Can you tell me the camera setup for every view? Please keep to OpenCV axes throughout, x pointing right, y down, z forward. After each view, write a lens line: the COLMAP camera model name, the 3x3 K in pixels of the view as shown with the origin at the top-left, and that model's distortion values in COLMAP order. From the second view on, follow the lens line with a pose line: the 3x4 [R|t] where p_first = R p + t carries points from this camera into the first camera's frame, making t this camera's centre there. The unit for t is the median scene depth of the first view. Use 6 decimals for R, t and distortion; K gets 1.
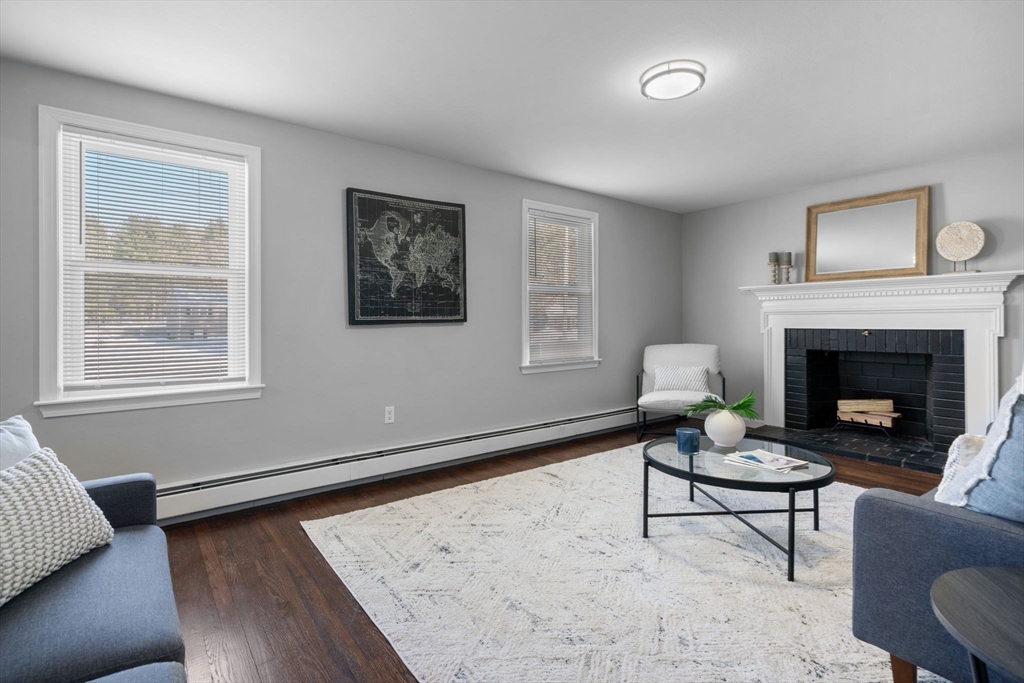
lens RADIAL K [[481.8, 0, 510.7], [0, 481.8, 322.2], [0, 0, 1]] dist [0.001271, 0.000464]
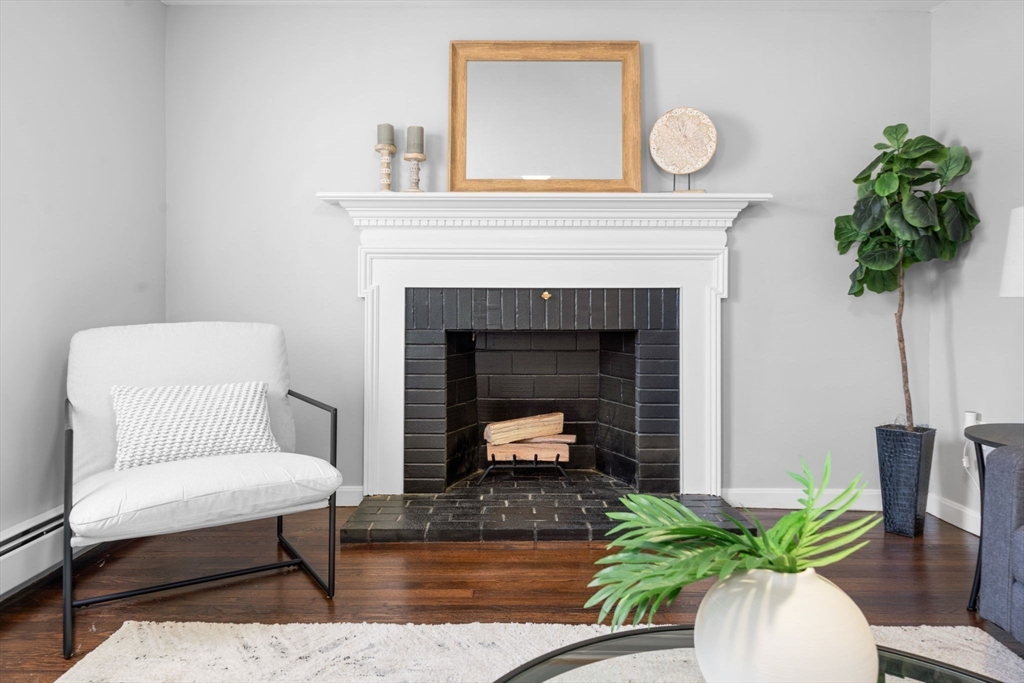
lens RADIAL K [[691.1, 0, 511.4], [0, 691.1, 307.0], [0, 0, 1]] dist [-0.000715, 0.001266]
pose [[0.608442, 0.004970, 0.793582, 0.105420], [-0.003555, 0.999987, -0.003536, 0.041766], [-0.793590, -0.000670, 0.608452, 0.603717]]
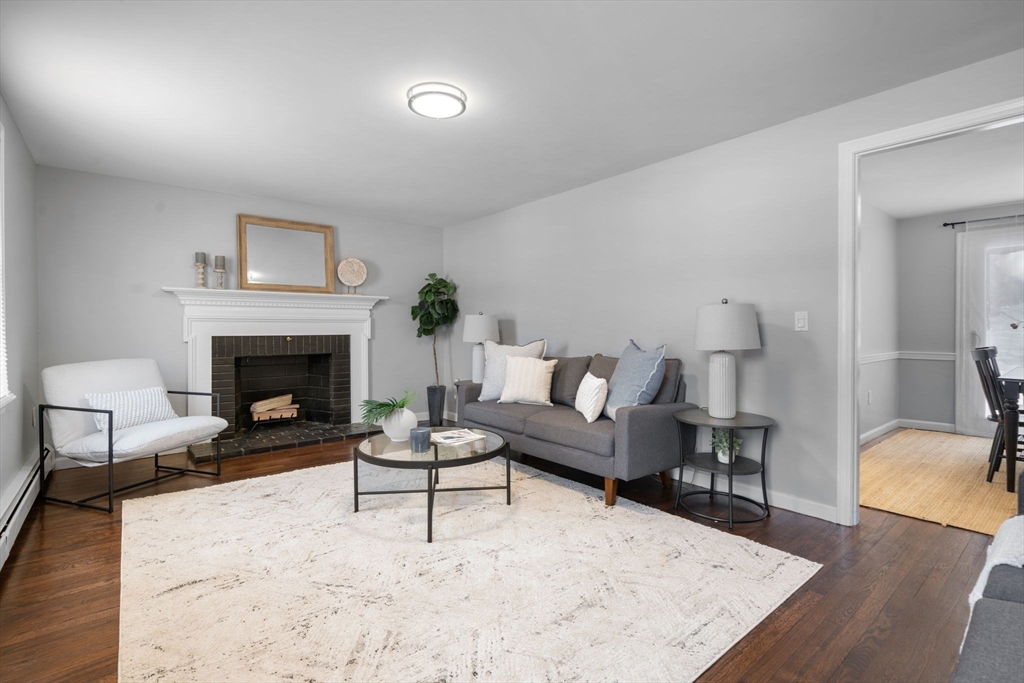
lens RADIAL K [[476.0, 0, 510.2], [0, 476.0, 334.2], [0, 0, 1]] dist [-0.000151, -0.000159]
pose [[-0.031953, -0.009053, 0.999448, -0.452503], [0.003032, 0.999953, 0.009155, 0.002673], [-0.999485, 0.003323, -0.031924, 0.546934]]
